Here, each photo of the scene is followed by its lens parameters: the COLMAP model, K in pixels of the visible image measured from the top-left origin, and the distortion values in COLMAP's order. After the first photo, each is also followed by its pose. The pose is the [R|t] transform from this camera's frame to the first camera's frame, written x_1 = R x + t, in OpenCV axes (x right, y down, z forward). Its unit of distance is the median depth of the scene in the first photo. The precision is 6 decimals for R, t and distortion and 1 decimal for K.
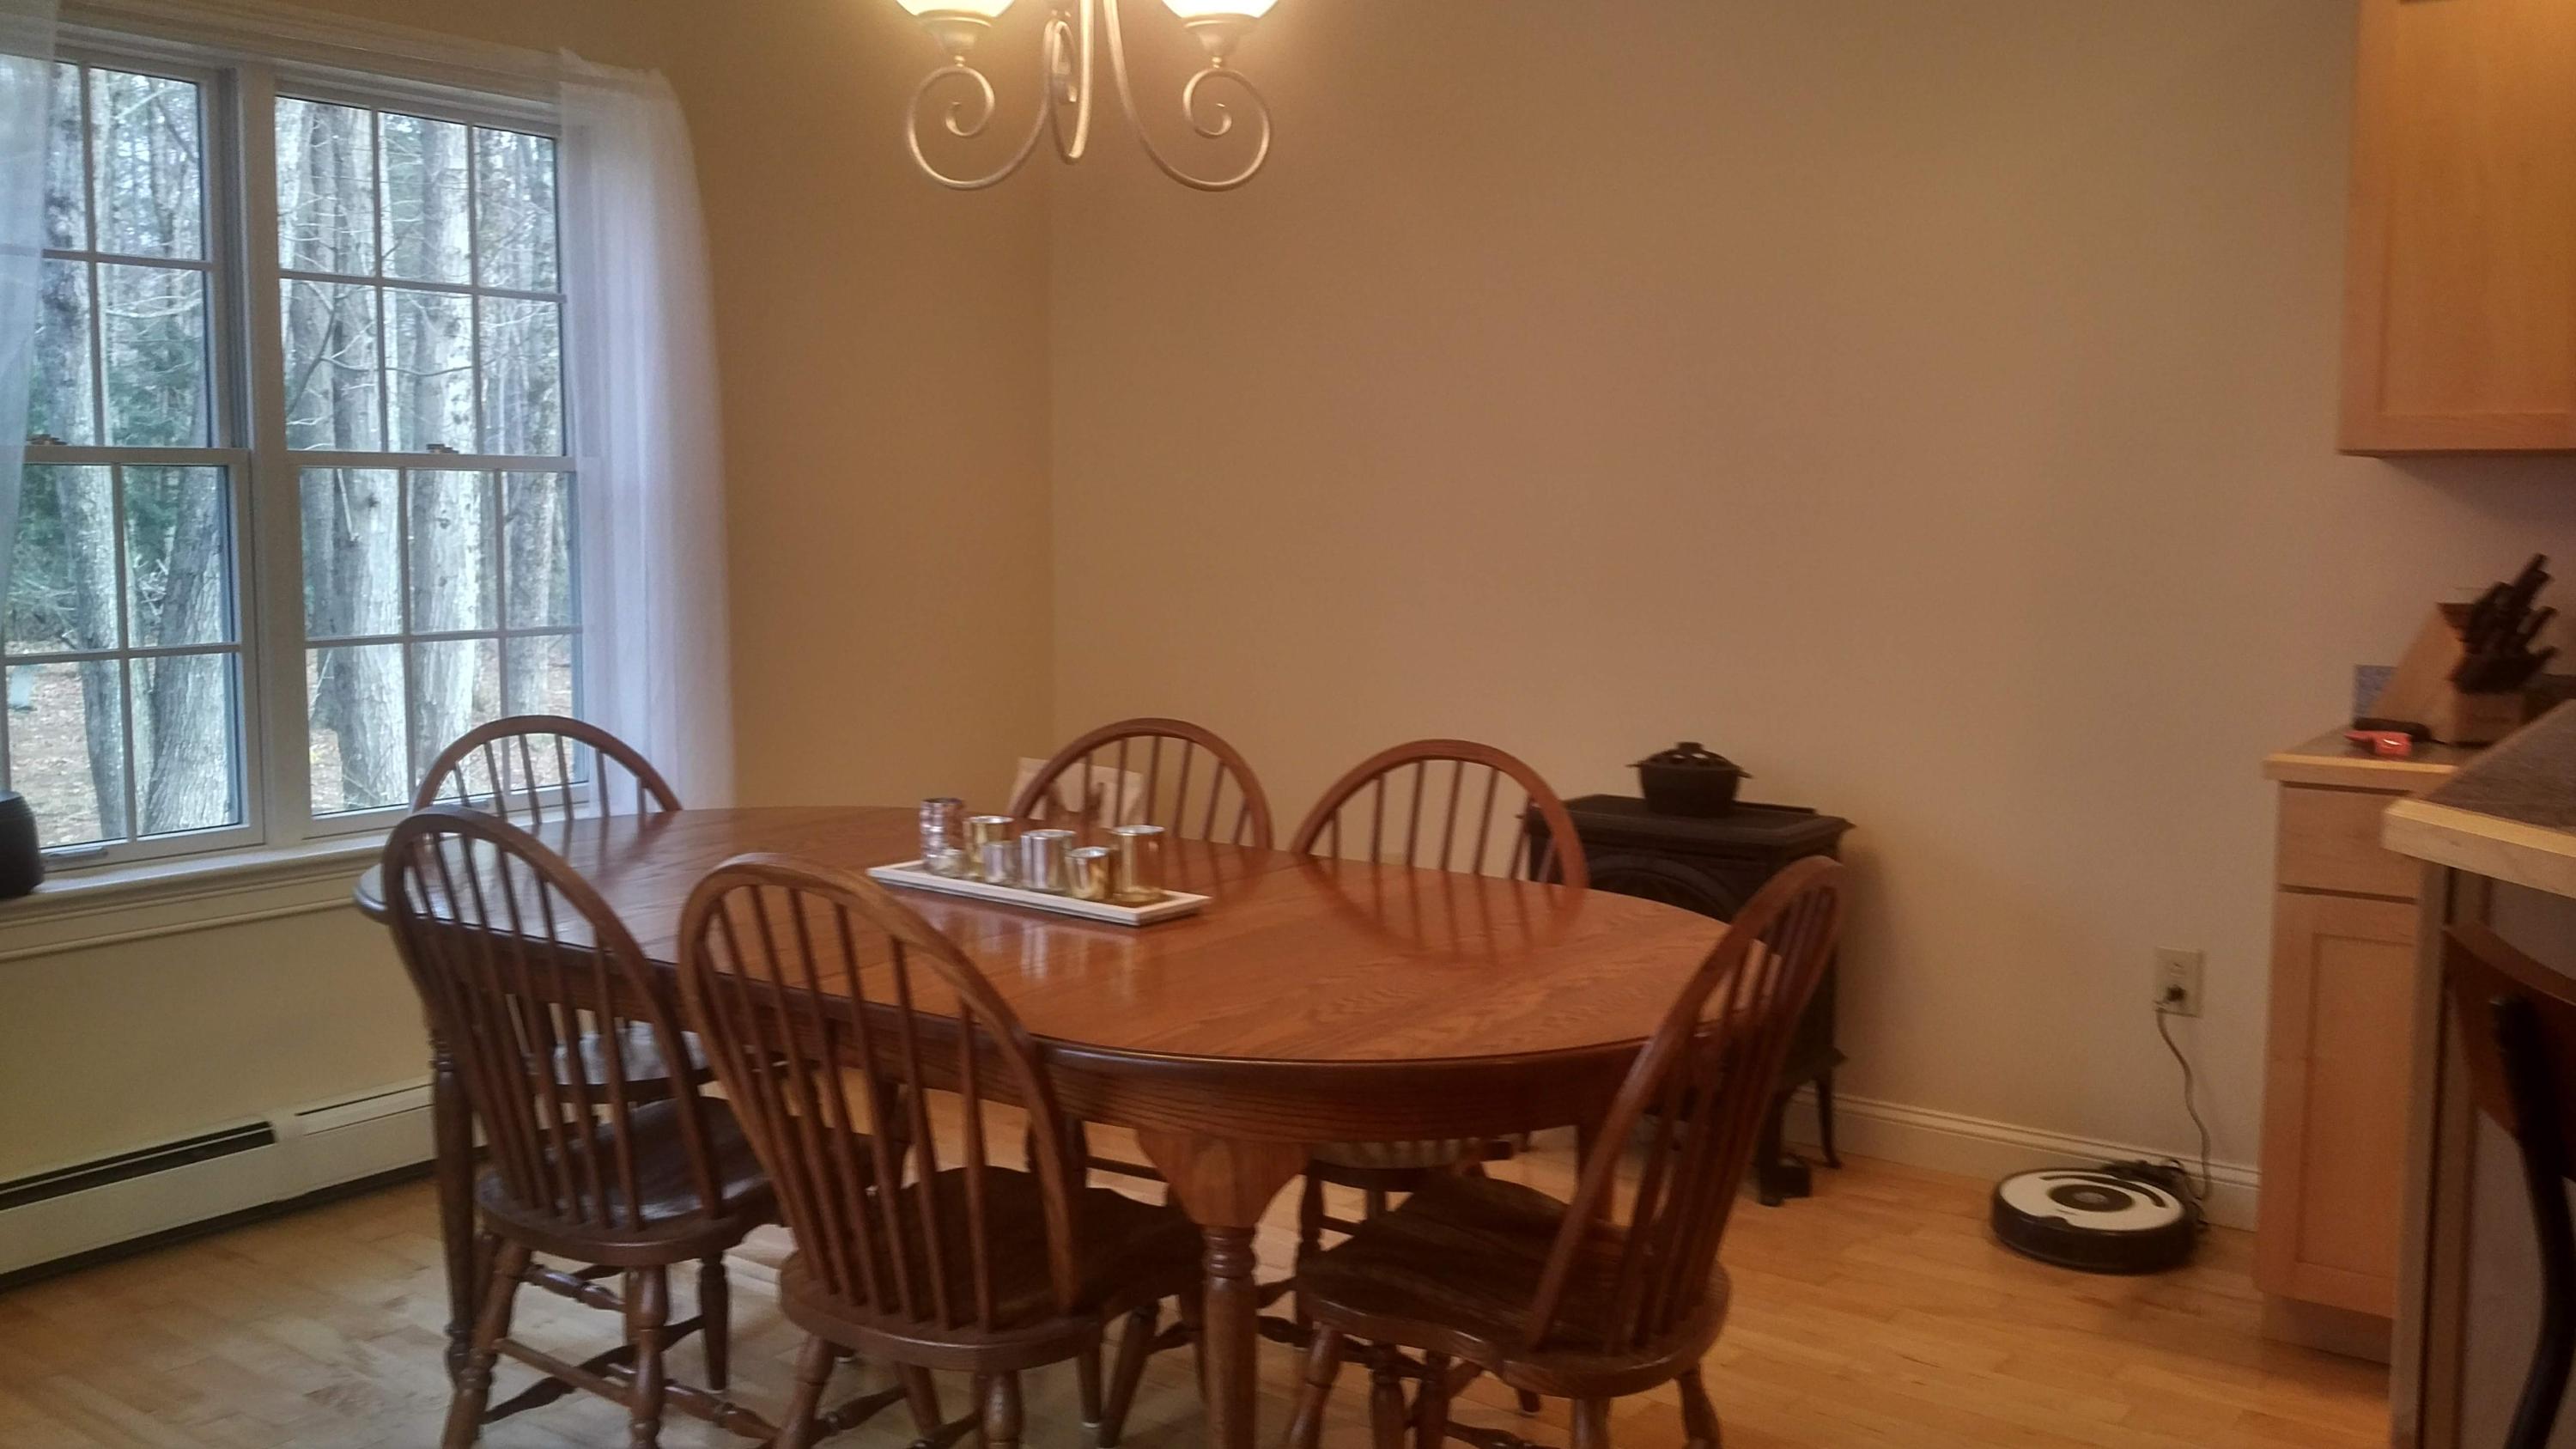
lens RADIAL K [[2176.9, 0, 1290.6], [0, 2176.9, 720.5], [0, 0, 1]] dist [0.059584, -0.103383]
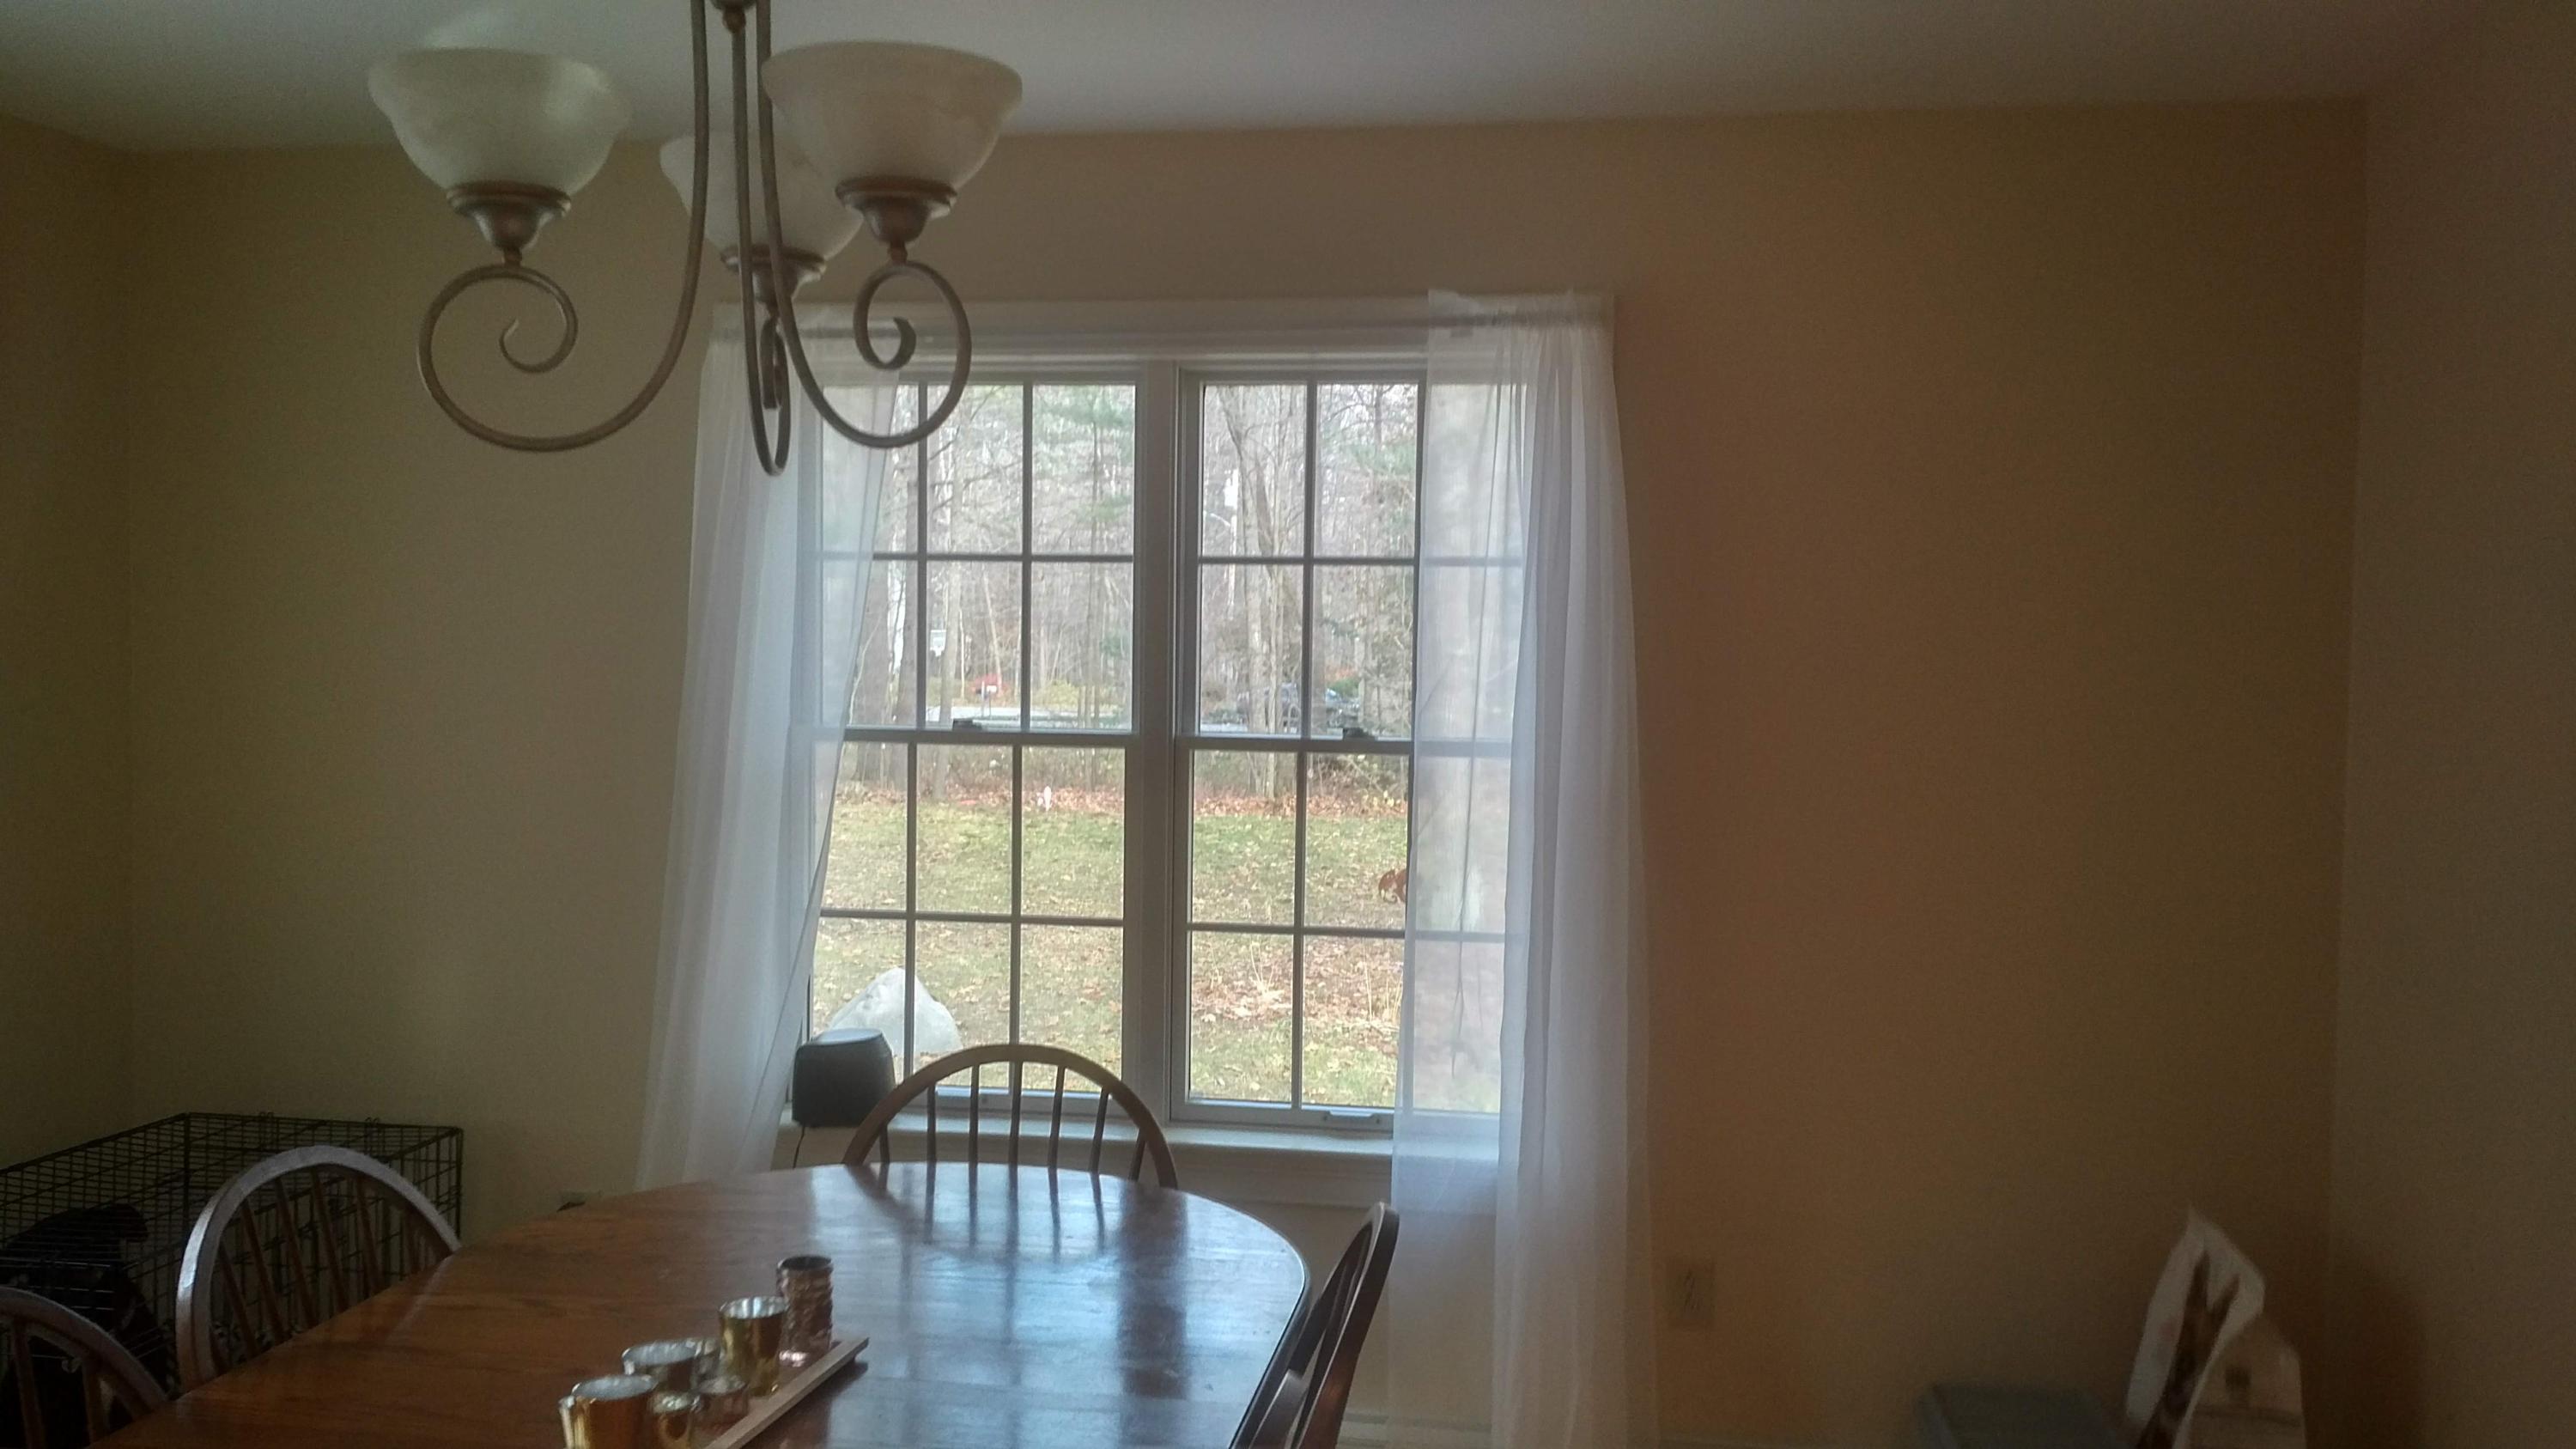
lens RADIAL K [[2176.9, 0, 1287.6], [0, 2176.9, 726.3], [0, 0, 1]] dist [0.059584, -0.103383]
pose [[0.524736, 0.014152, -0.851148, 0.384012], [-0.114468, 0.991954, -0.054077, -0.079252], [0.843534, 0.125805, 0.522134, 0.518168]]
